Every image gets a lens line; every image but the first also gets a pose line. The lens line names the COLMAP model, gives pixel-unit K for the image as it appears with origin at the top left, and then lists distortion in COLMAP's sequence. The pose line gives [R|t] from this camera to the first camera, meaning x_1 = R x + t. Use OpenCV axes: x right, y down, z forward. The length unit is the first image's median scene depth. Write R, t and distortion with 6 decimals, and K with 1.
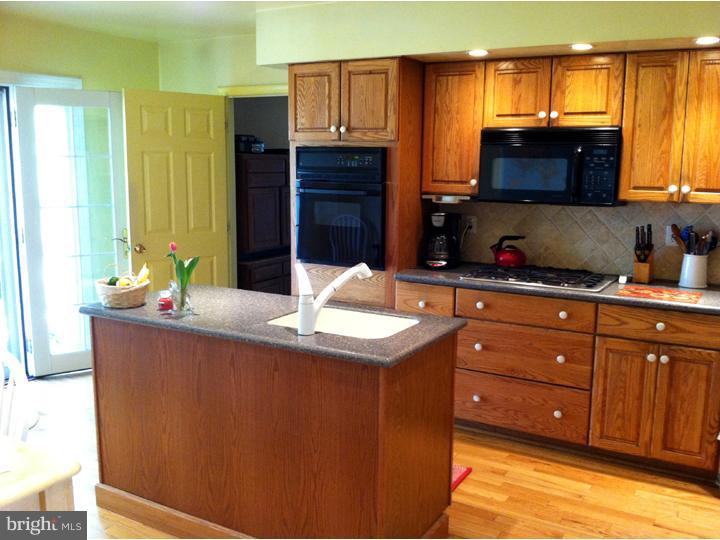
lens RADIAL K [[685.7, 0, 360.0], [0, 685.7, 270.0], [0, 0, 1]] dist [0.077993, -0.347238]
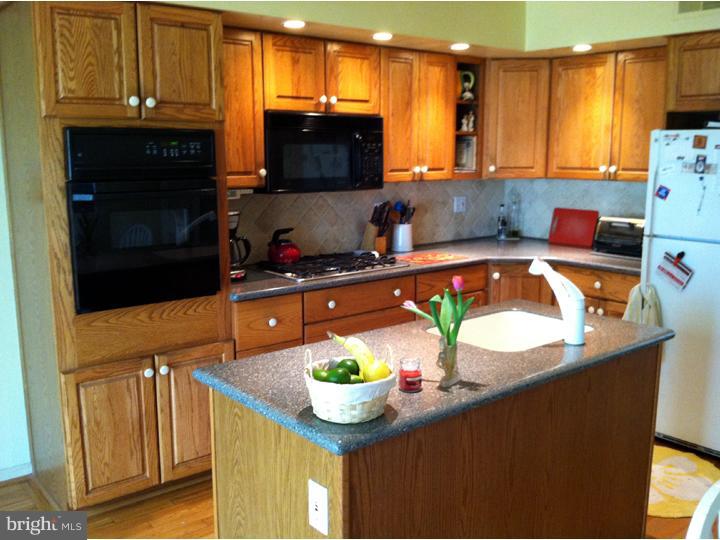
lens RADIAL K [[700.8, 0, 361.2], [0, 700.8, 286.7], [0, 0, 1]] dist [0.014028, -0.218673]
pose [[0.332447, -0.192071, 0.923357, -0.662959], [0.146488, 0.977677, 0.150628, -0.105989], [-0.931676, 0.085184, 0.353162, 0.611500]]
